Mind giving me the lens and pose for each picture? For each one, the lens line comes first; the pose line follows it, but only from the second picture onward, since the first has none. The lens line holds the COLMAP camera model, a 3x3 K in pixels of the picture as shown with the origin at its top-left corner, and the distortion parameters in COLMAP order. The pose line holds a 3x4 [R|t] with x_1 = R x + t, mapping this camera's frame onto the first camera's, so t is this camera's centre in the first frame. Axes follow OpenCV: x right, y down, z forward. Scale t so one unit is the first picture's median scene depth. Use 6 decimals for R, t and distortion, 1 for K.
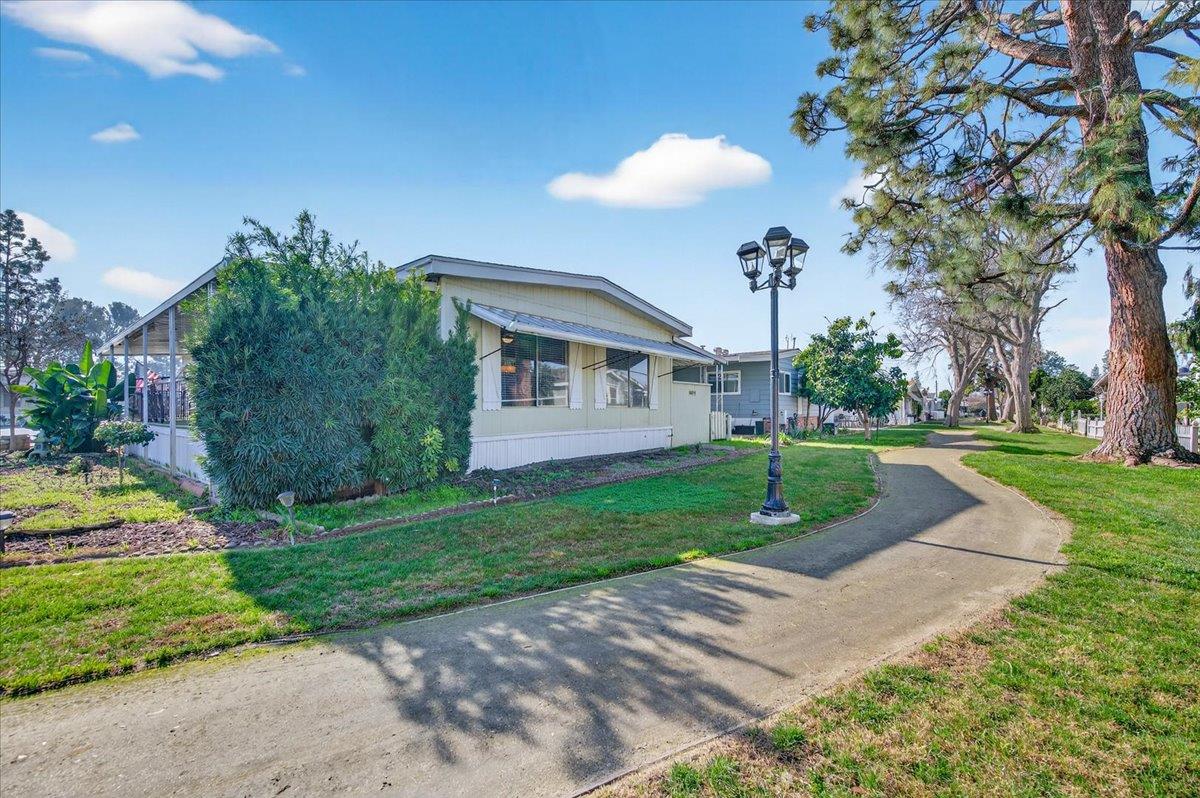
lens RADIAL K [[479.3, 0, 601.6], [0, 479.3, 382.1], [0, 0, 1]] dist [-0.000317, -0.000022]
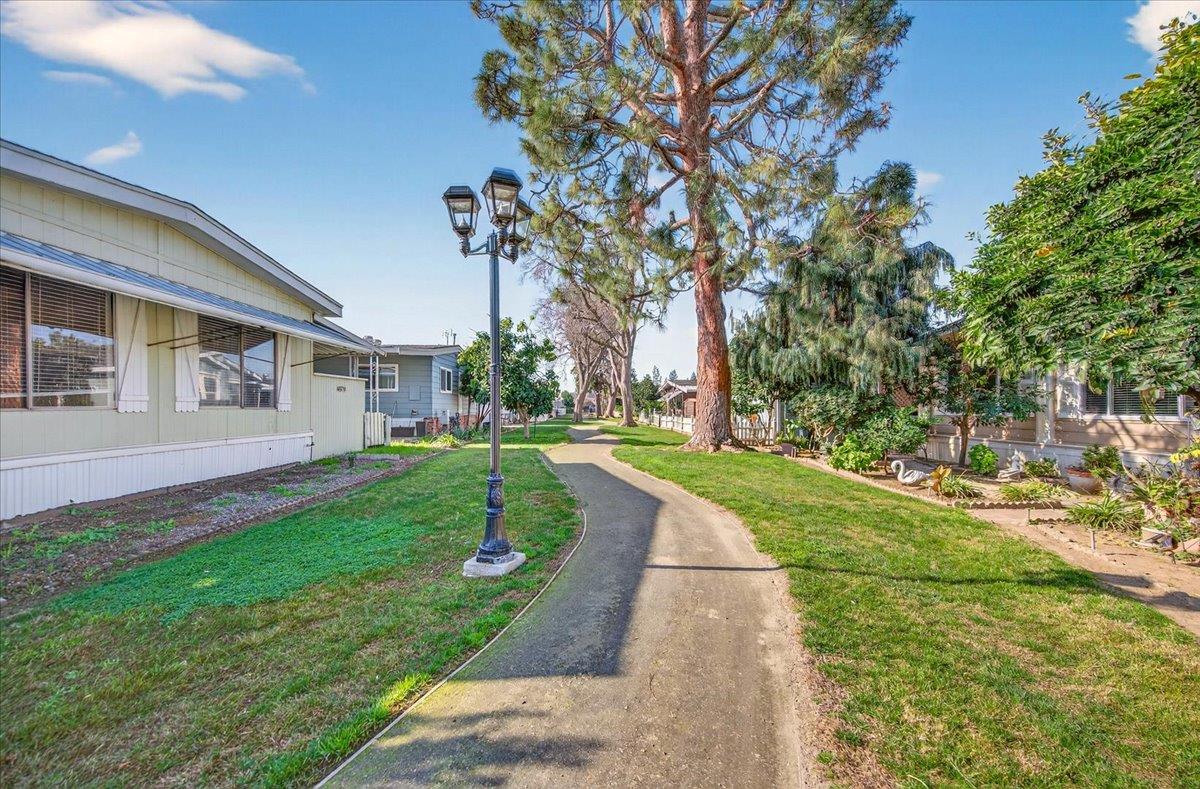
lens RADIAL K [[482.6, 0, 606.2], [0, 482.6, 406.5], [0, 0, 1]] dist [0.013999, -0.008628]
pose [[0.758430, 0.001651, 0.651753, 0.000110], [-0.039097, 0.998311, 0.042966, 0.000178], [-0.650581, -0.058068, 0.757213, 0.136678]]
